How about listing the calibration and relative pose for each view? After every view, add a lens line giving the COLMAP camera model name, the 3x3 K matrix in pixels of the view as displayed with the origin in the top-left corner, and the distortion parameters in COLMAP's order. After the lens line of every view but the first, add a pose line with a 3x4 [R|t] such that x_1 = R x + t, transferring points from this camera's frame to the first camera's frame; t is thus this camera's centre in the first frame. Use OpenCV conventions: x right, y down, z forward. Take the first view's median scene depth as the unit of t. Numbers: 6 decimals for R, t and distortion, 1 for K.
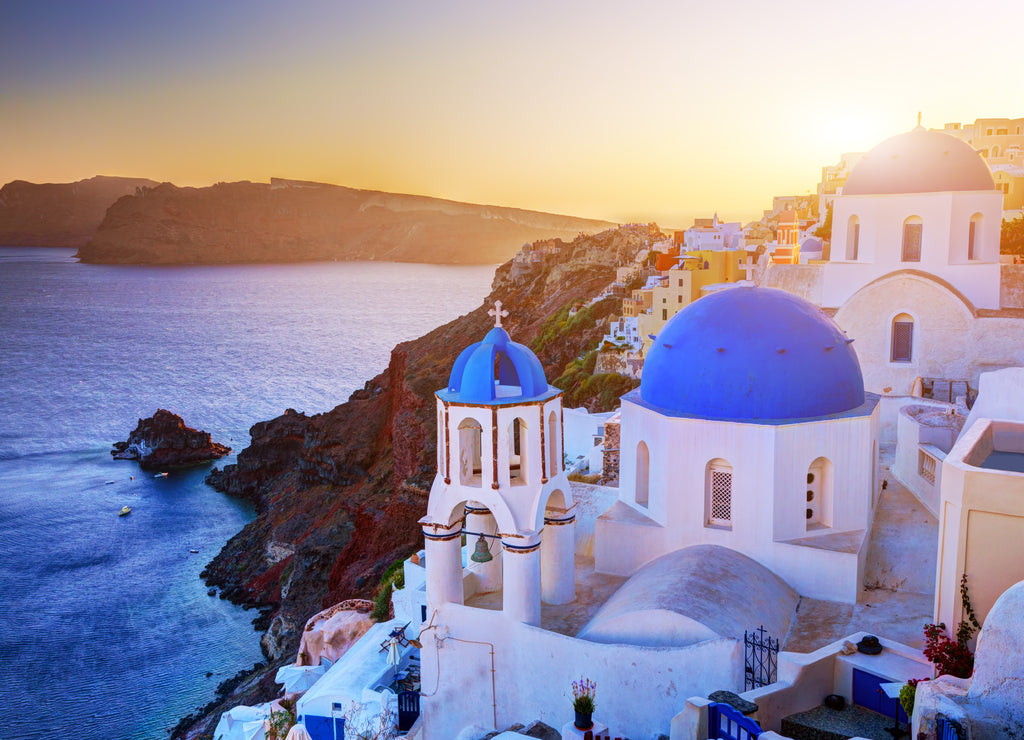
lens RADIAL K [[893.6, 0, 512.0], [0, 893.6, 370.0], [0, 0, 1]] dist [0.004547, 0.003197]
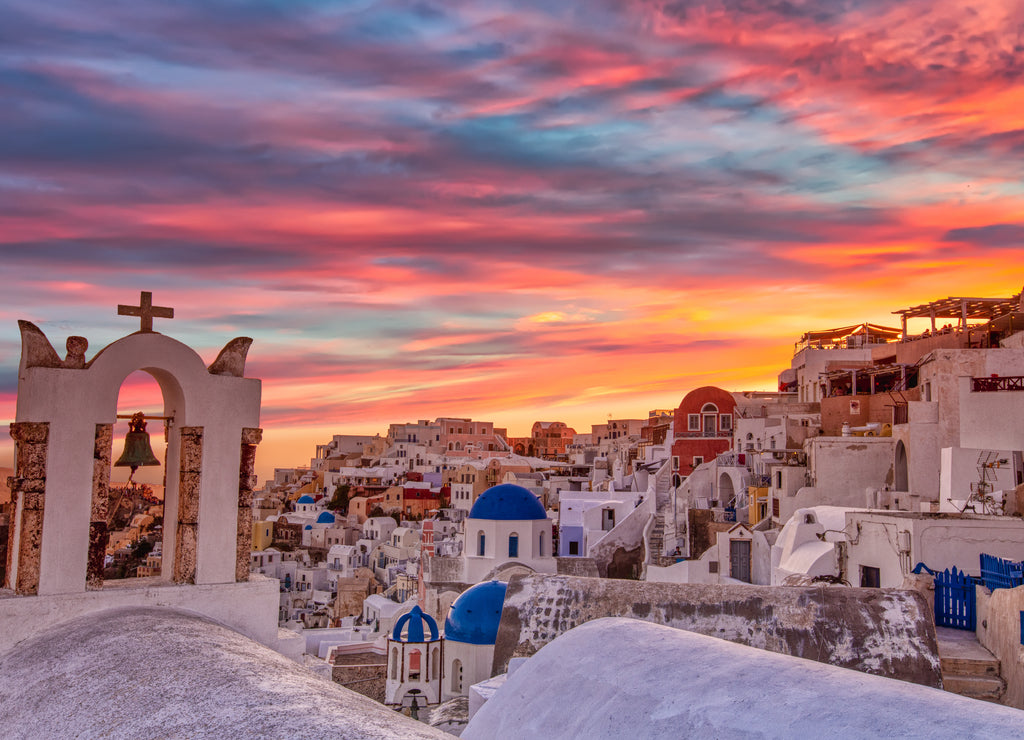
lens RADIAL K [[1084.3, 0, 512.0], [0, 1084.3, 370.0], [0, 0, 1]] dist [-0.005843, 0.013741]
pose [[0.808091, 0.082584, 0.583240, -0.462670], [0.058979, 0.973805, -0.219602, -0.004224], [-0.586098, 0.211857, 0.782053, -0.425768]]
